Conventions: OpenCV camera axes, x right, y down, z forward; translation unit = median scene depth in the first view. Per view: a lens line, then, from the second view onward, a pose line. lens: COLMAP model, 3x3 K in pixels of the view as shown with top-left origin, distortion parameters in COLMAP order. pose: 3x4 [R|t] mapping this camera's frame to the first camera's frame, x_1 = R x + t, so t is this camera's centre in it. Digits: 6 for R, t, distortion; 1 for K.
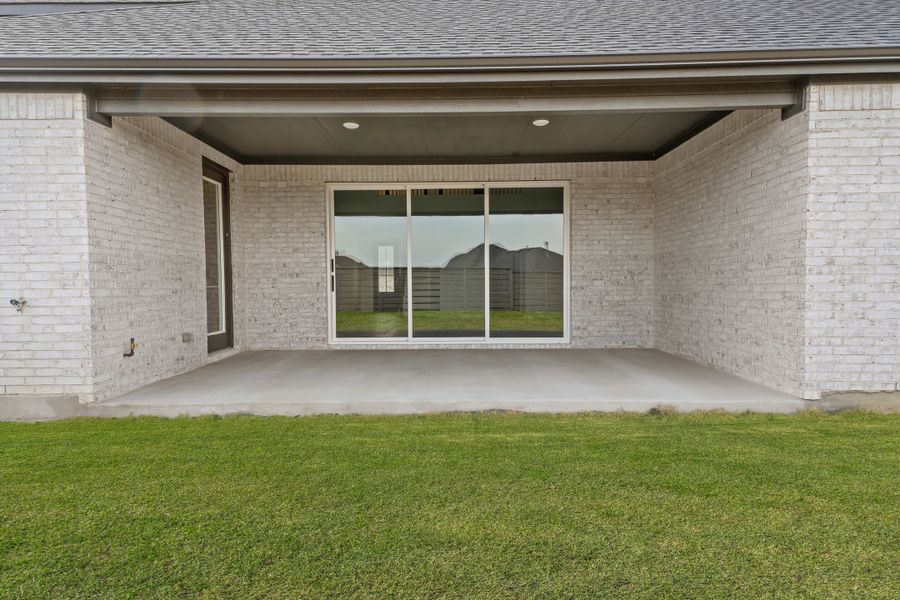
lens RADIAL K [[362.5, 0, 447.9], [0, 362.5, 298.5], [0, 0, 1]] dist [0.002396, 0.000150]
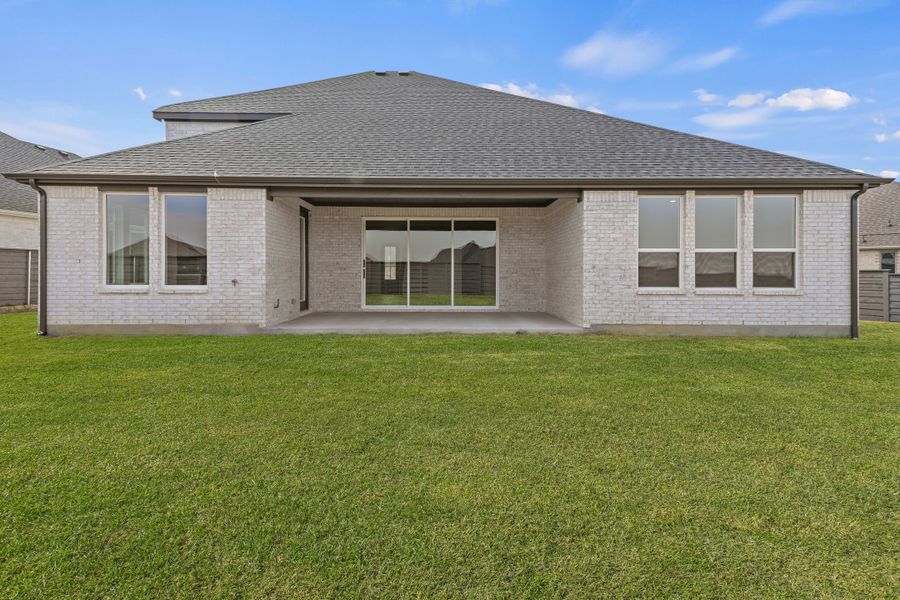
lens RADIAL K [[362.5, 0, 447.9], [0, 362.5, 298.5], [0, 0, 1]] dist [0.002396, 0.000150]
pose [[0.999912, 0.009134, 0.009659, 0.087331], [-0.009415, 0.999522, 0.029431, 0.029355], [-0.009386, -0.029519, 0.999520, -0.983843]]
